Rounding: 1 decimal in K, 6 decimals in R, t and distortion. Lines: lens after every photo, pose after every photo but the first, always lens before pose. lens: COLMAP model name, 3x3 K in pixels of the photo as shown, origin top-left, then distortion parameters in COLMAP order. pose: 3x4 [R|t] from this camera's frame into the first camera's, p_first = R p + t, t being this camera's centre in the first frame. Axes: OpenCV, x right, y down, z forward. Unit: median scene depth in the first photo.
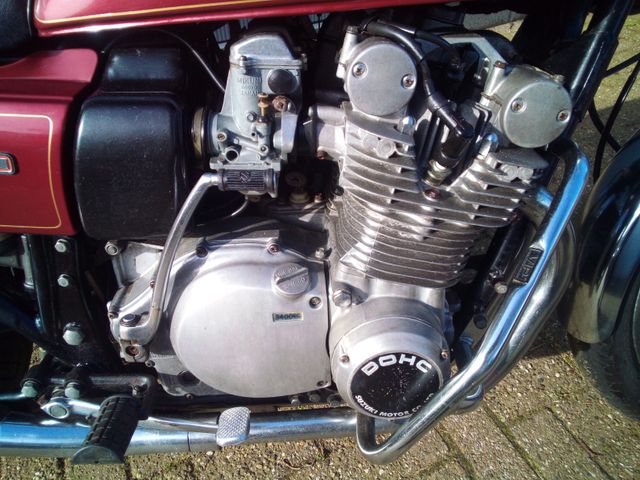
lens RADIAL K [[510.5, 0, 320.0], [0, 510.5, 240.0], [0, 0, 1]] dist [0.003366, -0.007104]
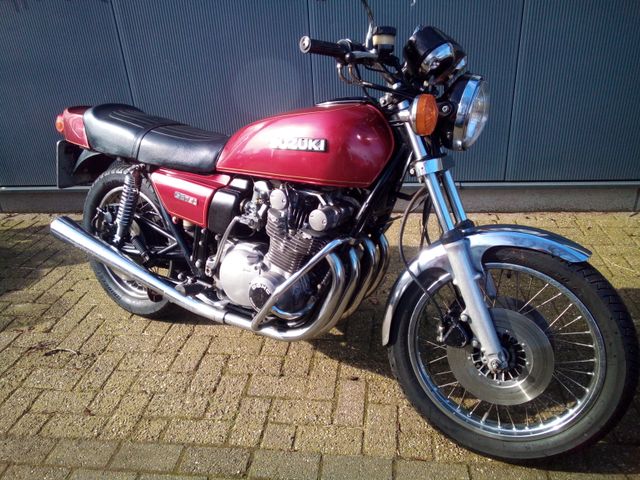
lens RADIAL K [[510.5, 0, 320.0], [0, 510.5, 240.0], [0, 0, 1]] dist [0.003366, -0.007104]
pose [[0.832787, 0.244145, -0.496850, 1.661239], [-0.355818, 0.923620, -0.142545, 0.253777], [0.424099, 0.295497, 0.856050, -1.357791]]
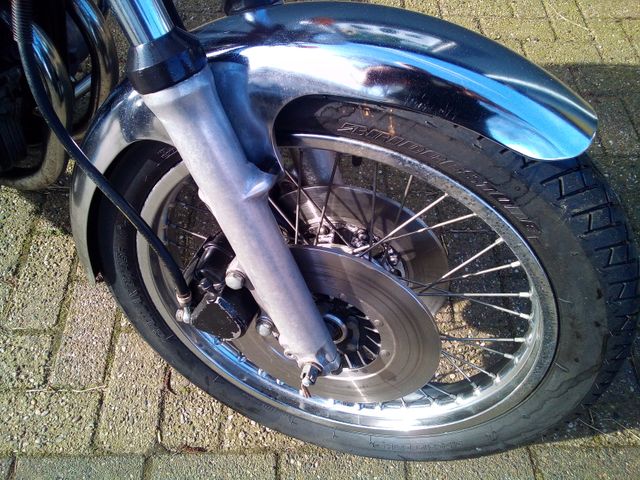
lens RADIAL K [[510.5, 0, 320.0], [0, 510.5, 240.0], [0, 0, 1]] dist [0.003366, -0.007104]
pose [[0.903336, 0.398323, -0.159130, 1.373347], [-0.339116, 0.890383, 0.303676, -0.401796], [0.262647, -0.220358, 0.939393, 0.322358]]
